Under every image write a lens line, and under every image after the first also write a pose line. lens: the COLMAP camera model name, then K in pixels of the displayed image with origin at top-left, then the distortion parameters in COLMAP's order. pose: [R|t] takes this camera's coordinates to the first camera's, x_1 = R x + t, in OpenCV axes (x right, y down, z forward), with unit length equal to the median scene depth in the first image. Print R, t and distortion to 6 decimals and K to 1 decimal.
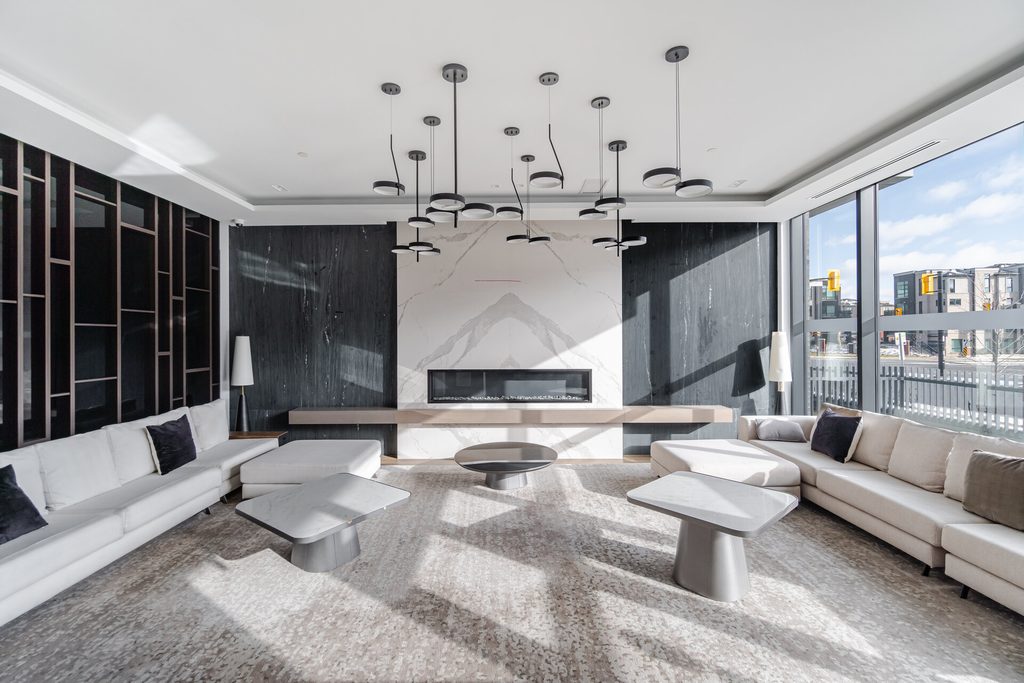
lens RADIAL K [[412.2, 0, 508.2], [0, 412.2, 338.5], [0, 0, 1]] dist [-0.002394, -0.000221]
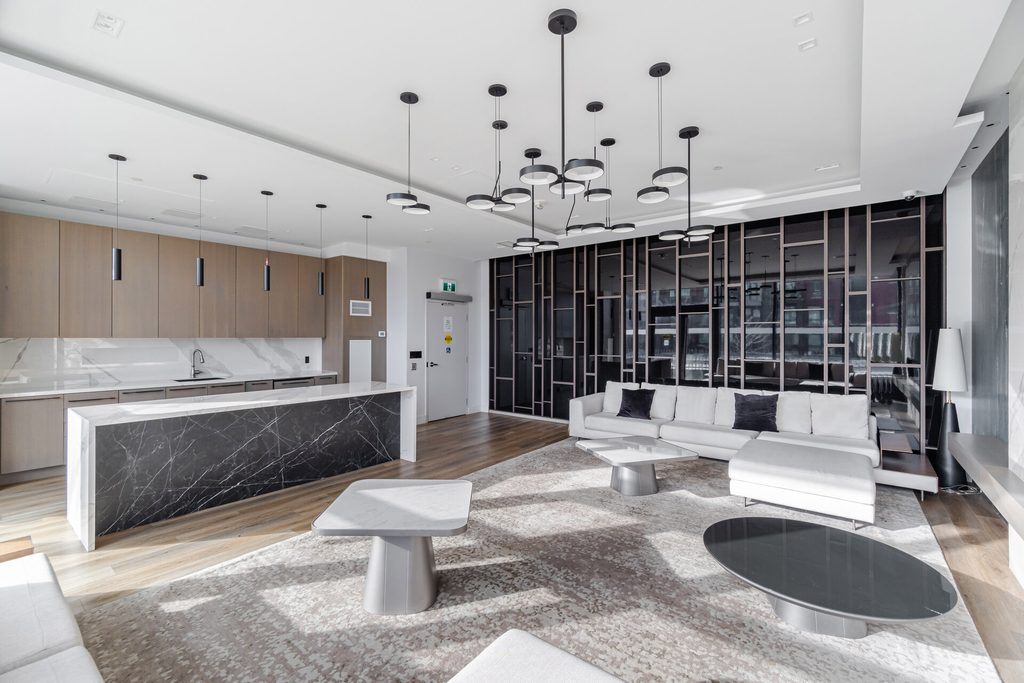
lens RADIAL K [[412.2, 0, 508.2], [0, 412.2, 338.5], [0, 0, 1]] dist [-0.002394, -0.000221]
pose [[-0.584192, 0.006991, -0.811585, 0.867320], [0.003080, 0.999975, 0.006397, 0.011914], [0.811609, 0.001238, -0.584199, 1.369400]]
